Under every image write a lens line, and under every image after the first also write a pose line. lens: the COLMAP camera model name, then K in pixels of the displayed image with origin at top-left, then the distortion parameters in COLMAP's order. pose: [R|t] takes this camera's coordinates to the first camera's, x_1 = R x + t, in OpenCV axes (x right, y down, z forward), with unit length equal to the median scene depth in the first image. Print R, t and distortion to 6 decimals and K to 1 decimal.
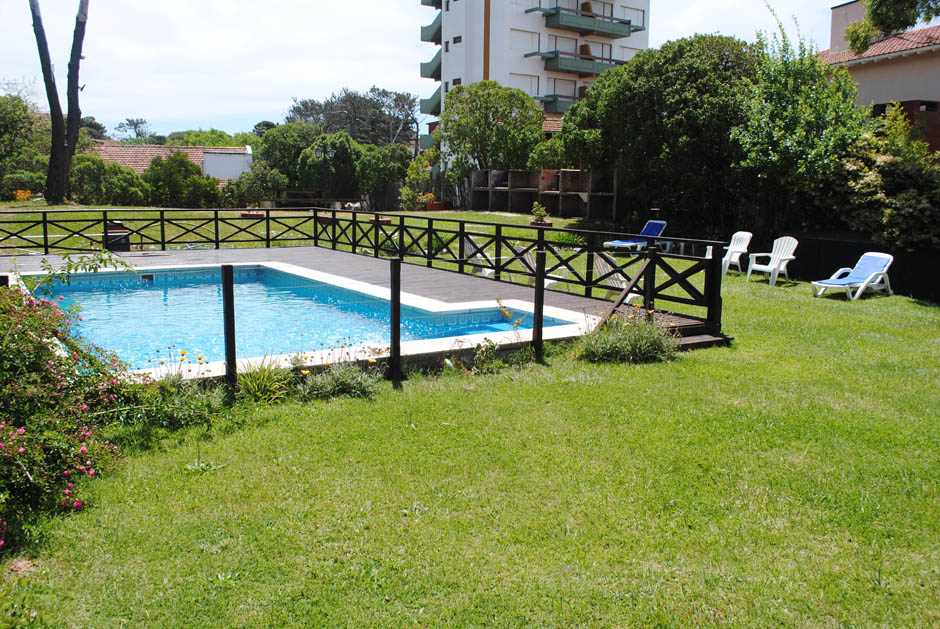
lens RADIAL K [[812.0, 0, 470.0], [0, 812.0, 314.5], [0, 0, 1]] dist [-0.064207, 0.002300]
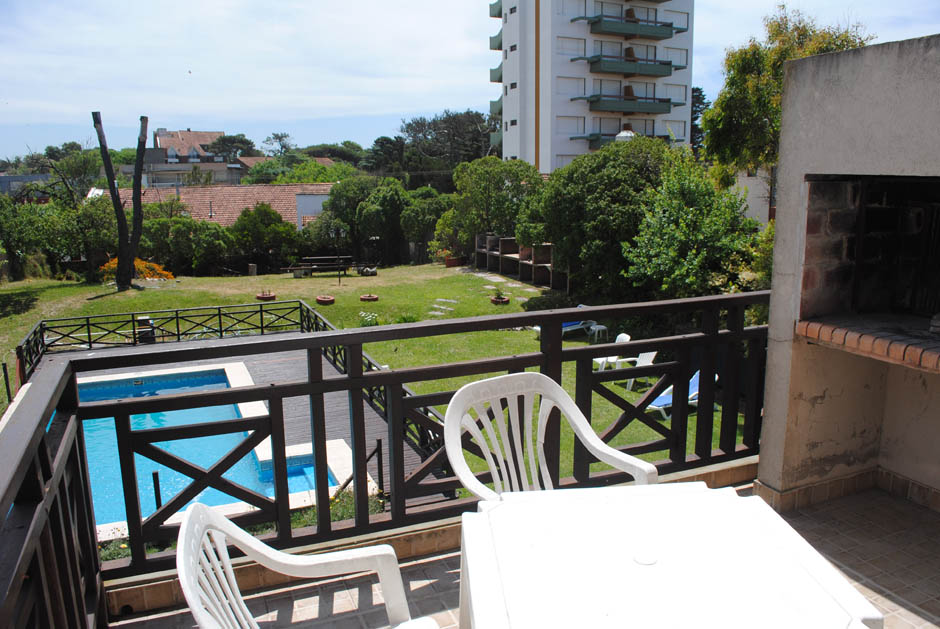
lens RADIAL K [[731.9, 0, 470.0], [0, 731.9, 314.5], [0, 0, 1]] dist [-0.081270, 0.009003]
pose [[0.988191, 0.005490, -0.153131, 0.120845], [-0.001287, 0.999620, 0.027530, -0.069784], [0.153224, -0.027008, 0.987822, -0.040151]]
